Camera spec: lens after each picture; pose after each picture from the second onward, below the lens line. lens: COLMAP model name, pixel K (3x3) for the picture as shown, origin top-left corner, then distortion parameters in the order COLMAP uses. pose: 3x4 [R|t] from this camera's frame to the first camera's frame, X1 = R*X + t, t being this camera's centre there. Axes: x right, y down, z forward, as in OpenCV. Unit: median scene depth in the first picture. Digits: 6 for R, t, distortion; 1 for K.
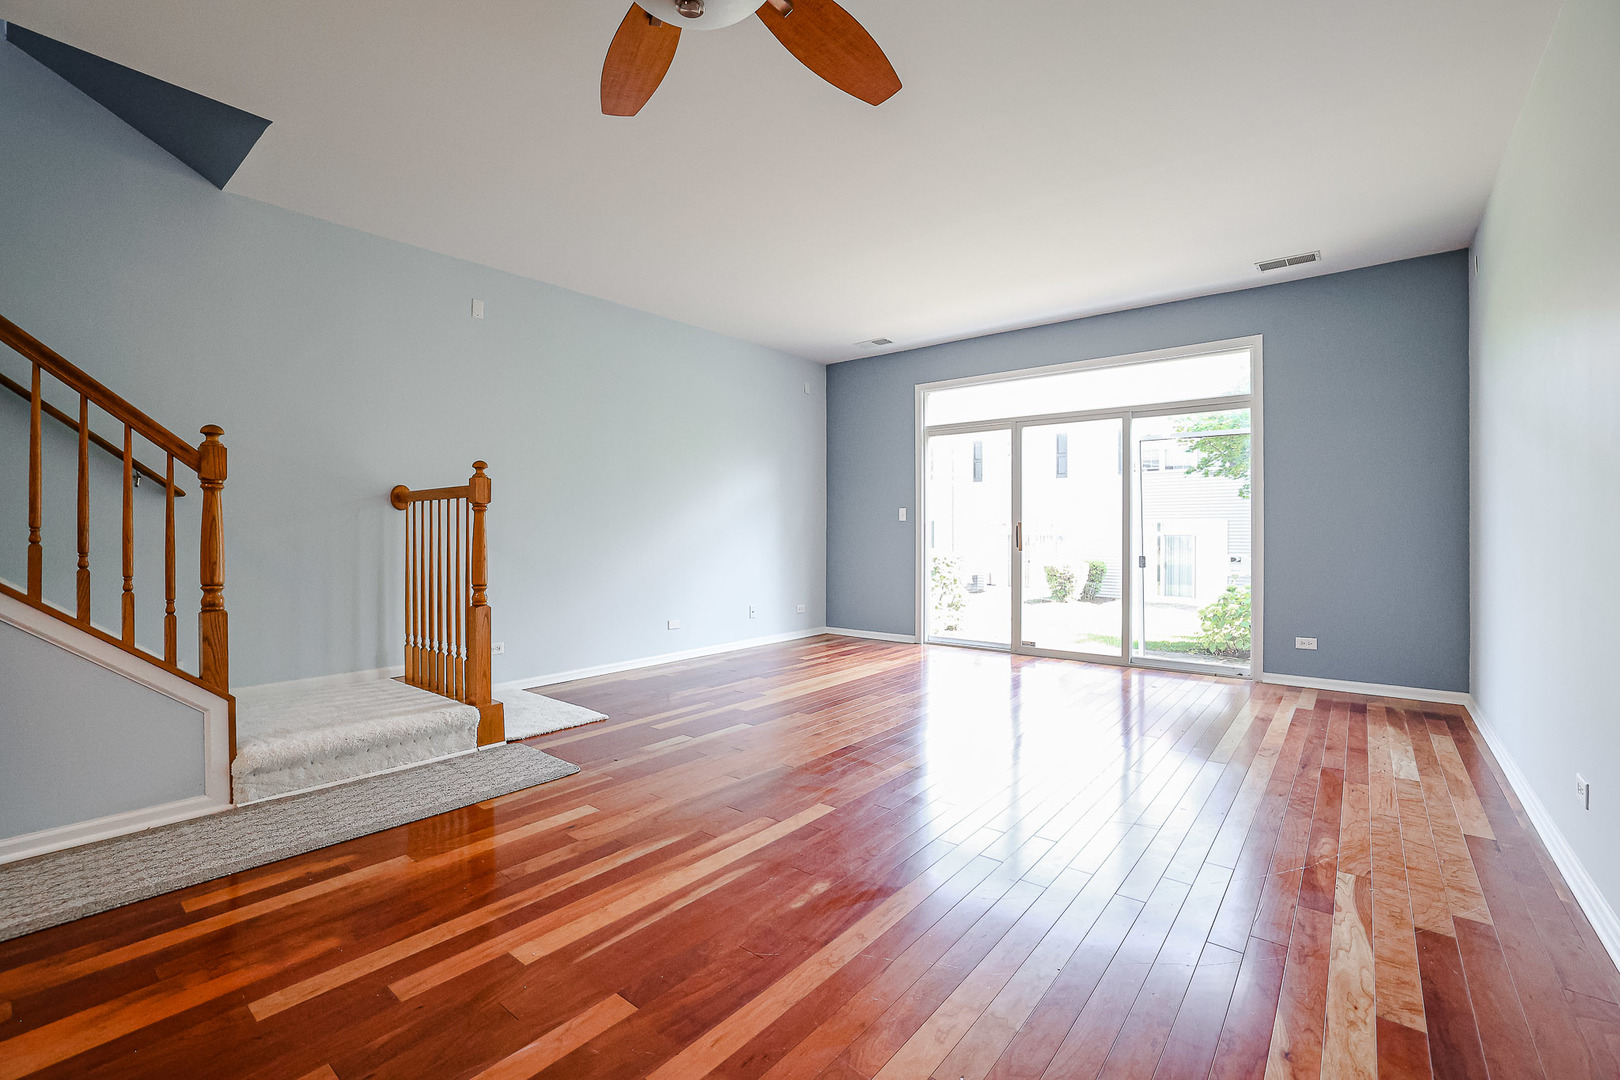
lens RADIAL K [[692.8, 0, 804.2], [0, 692.8, 537.5], [0, 0, 1]] dist [-0.041616, 0.013753]
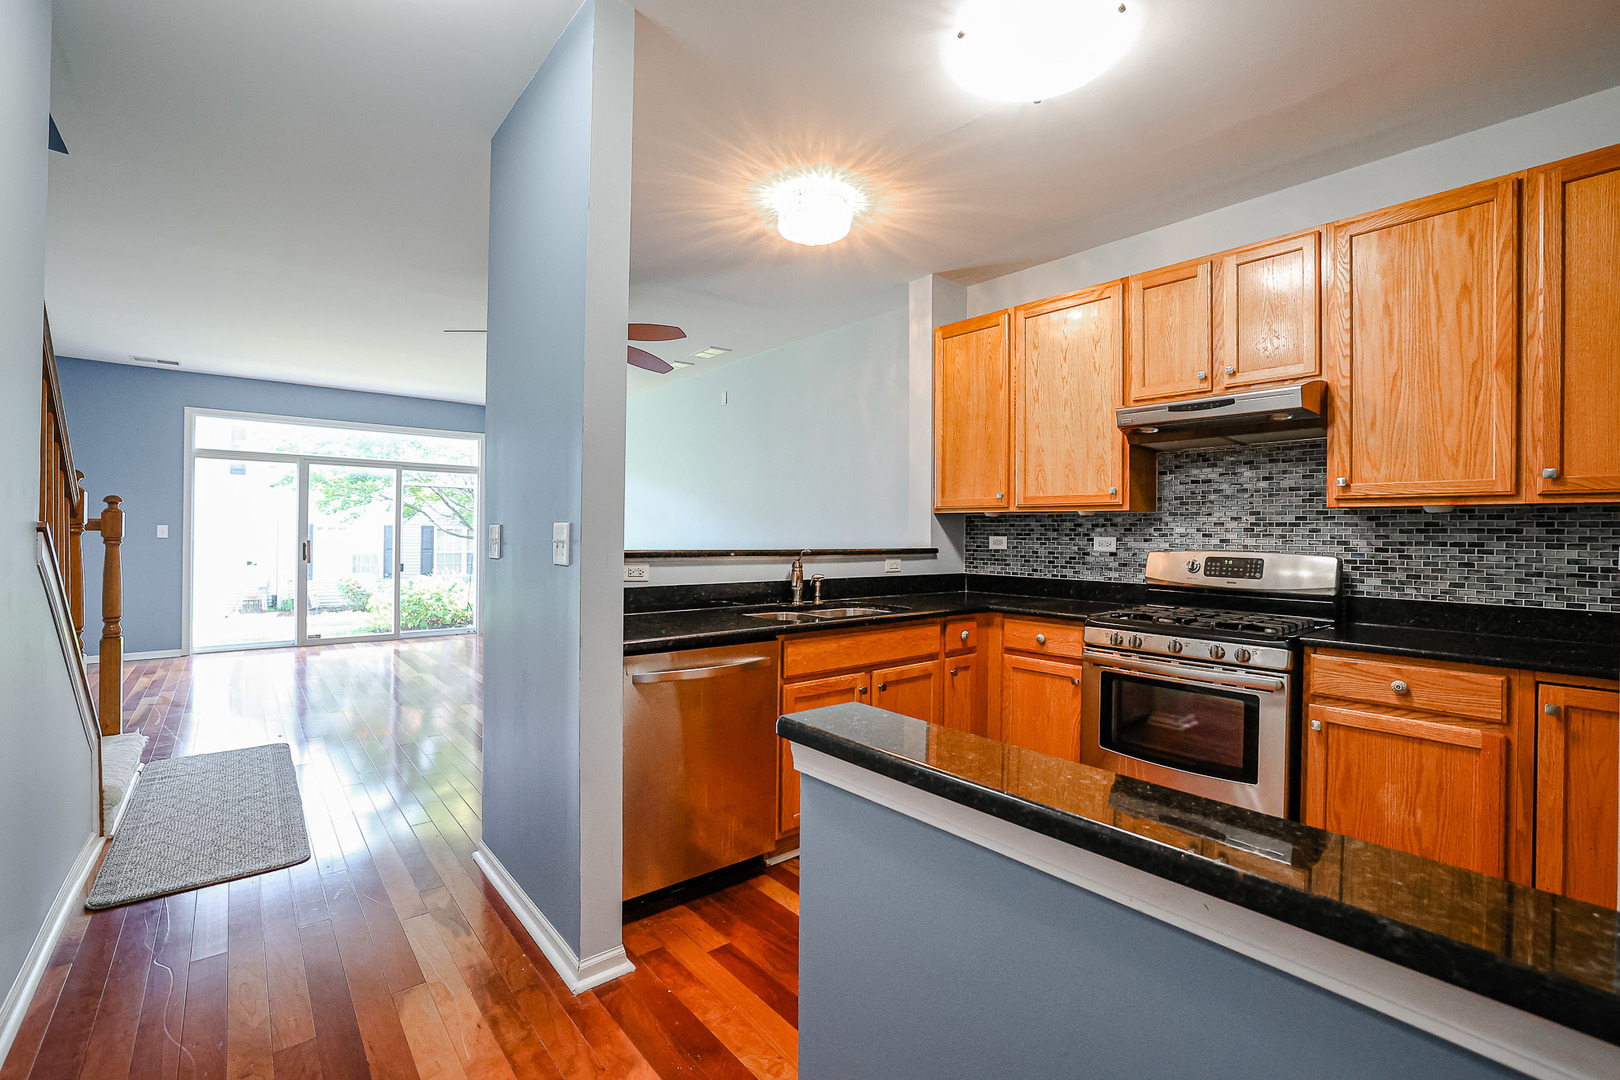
lens RADIAL K [[709.2, 0, 814.2], [0, 709.2, 532.8], [0, 0, 1]] dist [-0.047435, 0.018616]
pose [[0.177635, 0.001317, 0.984095, -1.005727], [0.001665, 0.999997, -0.001639, -0.042108], [-0.984095, 0.001930, 0.177633, -0.152442]]
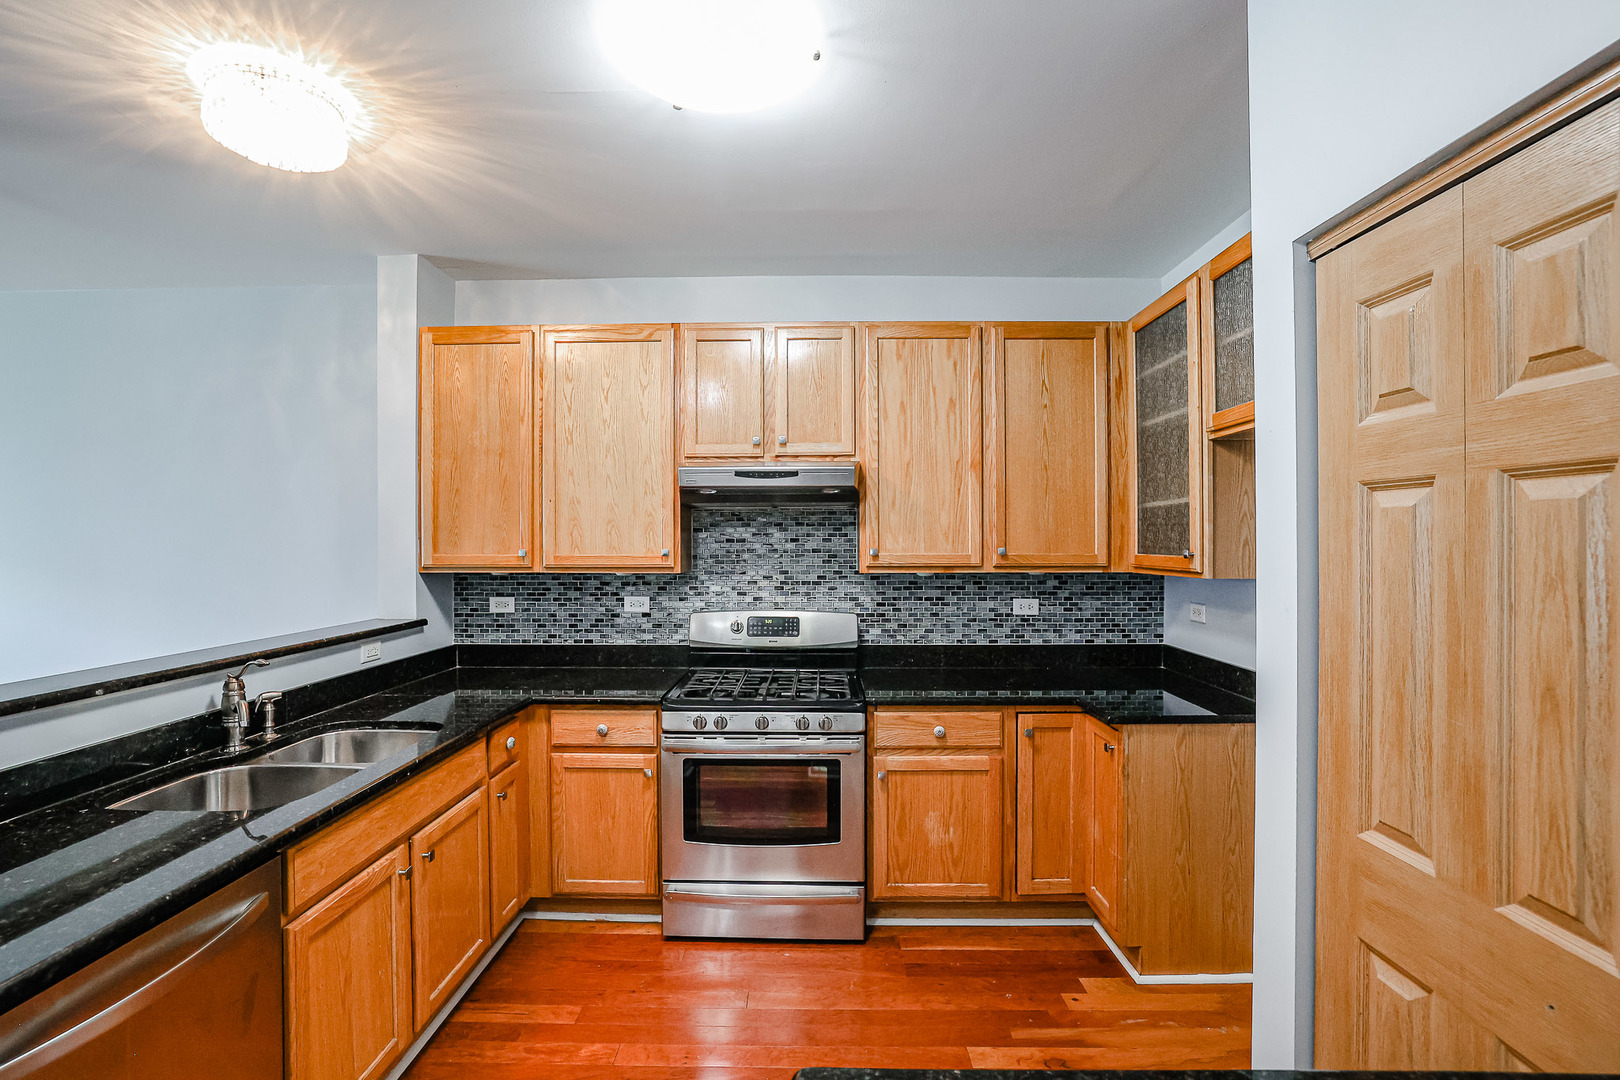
lens RADIAL K [[702.0, 0, 810.0], [0, 702.0, 540.0], [0, 0, 1]] dist [-0.054187, 0.017252]
pose [[-0.626225, -0.000648, 0.779642, -0.836771], [0.010657, 0.999899, 0.009391, -0.104789], [-0.779569, 0.014190, -0.626155, -0.013277]]
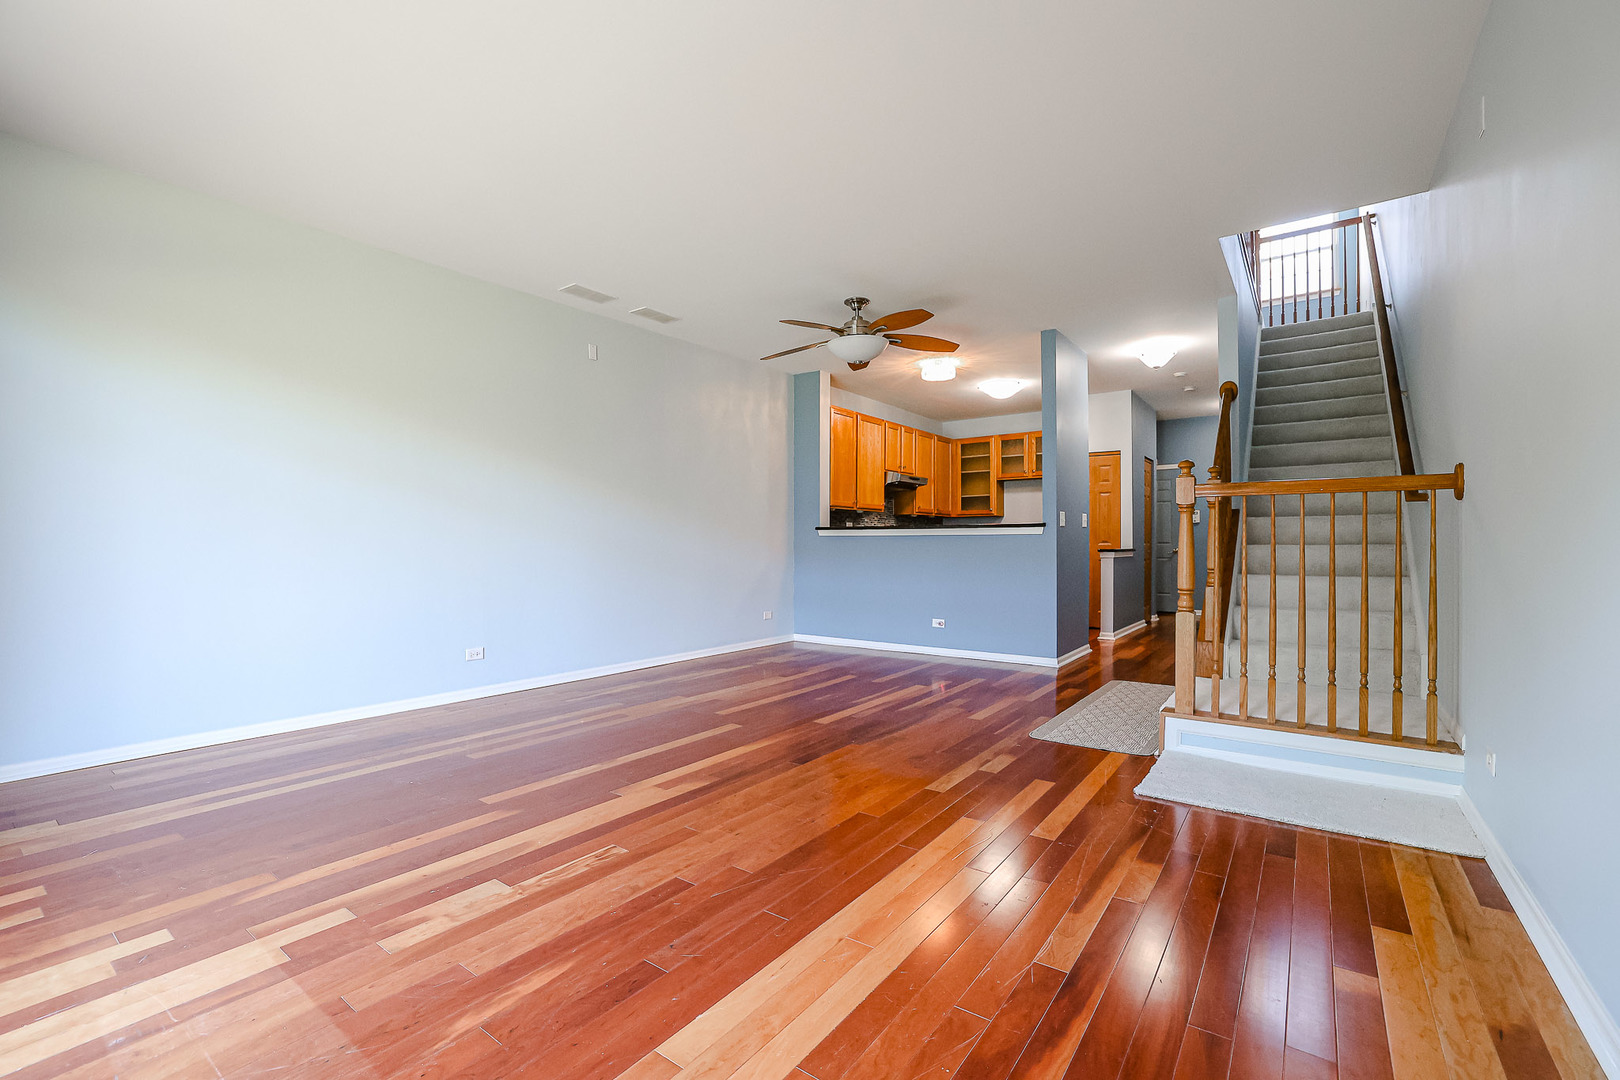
lens RADIAL K [[702.0, 0, 810.0], [0, 702.0, 540.0], [0, 0, 1]] dist [-0.054187, 0.017252]
pose [[-0.997647, -0.001696, -0.068542, 0.092946], [-0.002036, 0.999986, 0.004902, -0.002659], [0.068532, 0.005030, -0.997636, 1.518424]]
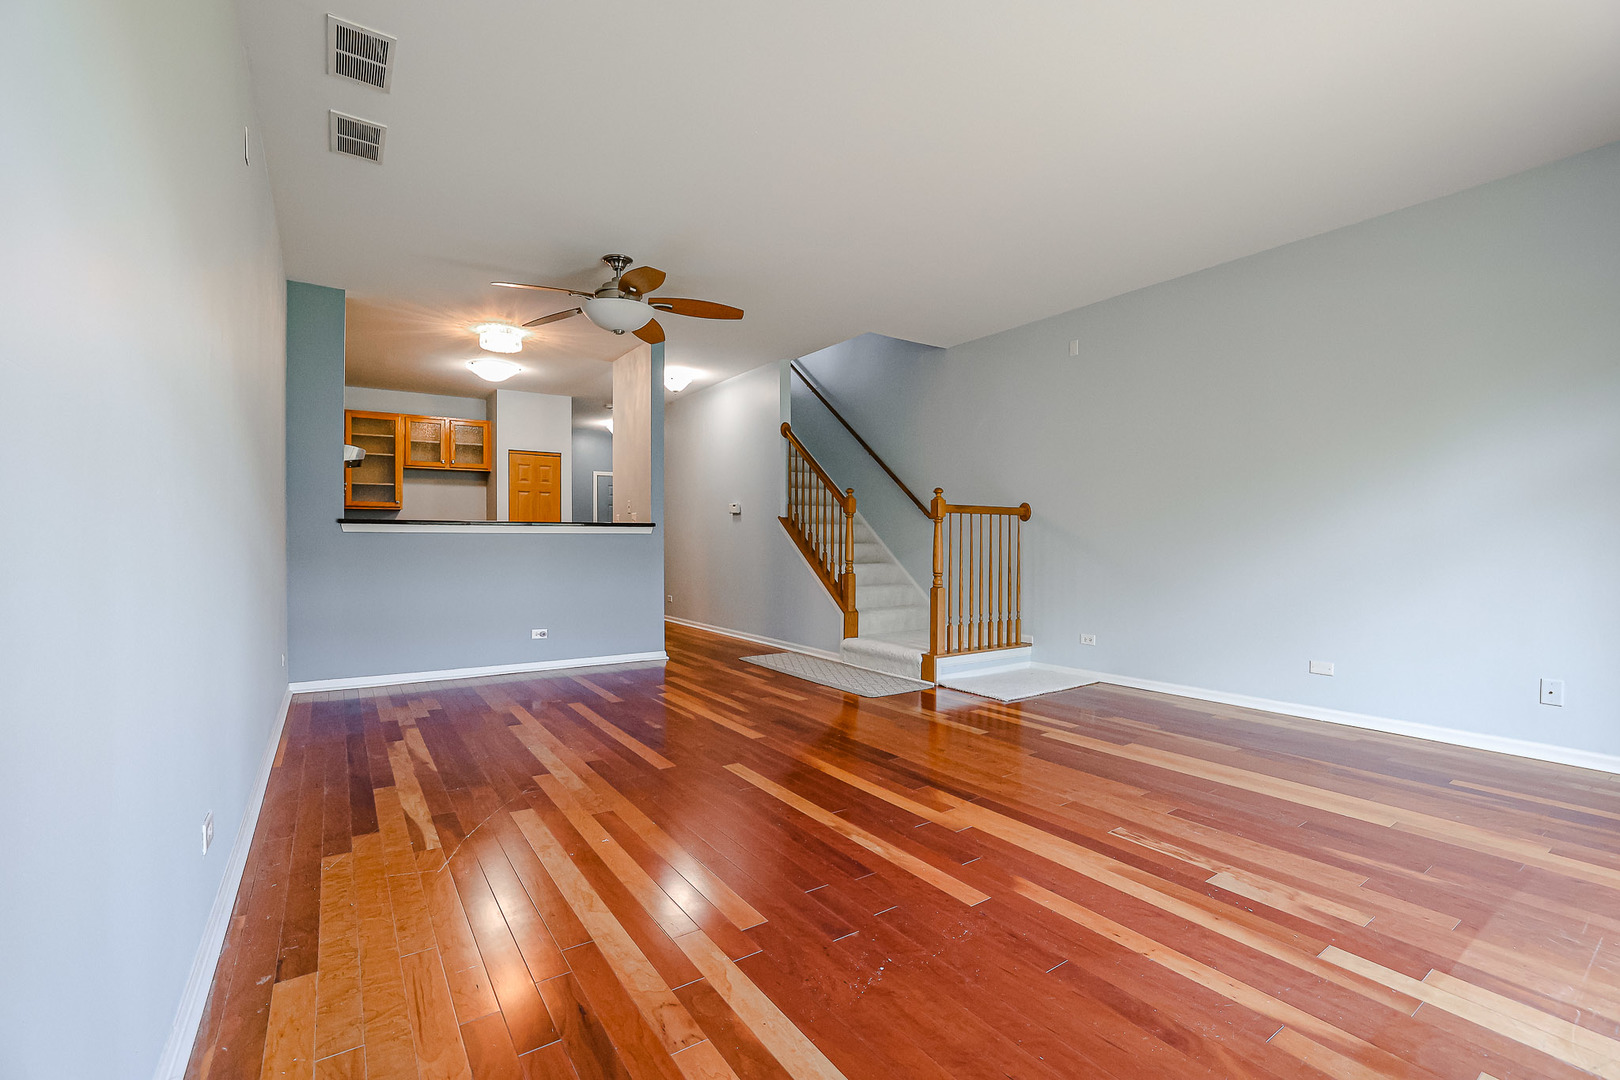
lens RADIAL K [[692.8, 0, 804.2], [0, 692.8, 537.5], [0, 0, 1]] dist [-0.041616, 0.013753]
pose [[-0.272166, -0.004921, -0.962238, 0.808423], [-0.009498, 0.999952, -0.002428, -0.000705], [0.962203, 0.008479, -0.272200, 0.889392]]
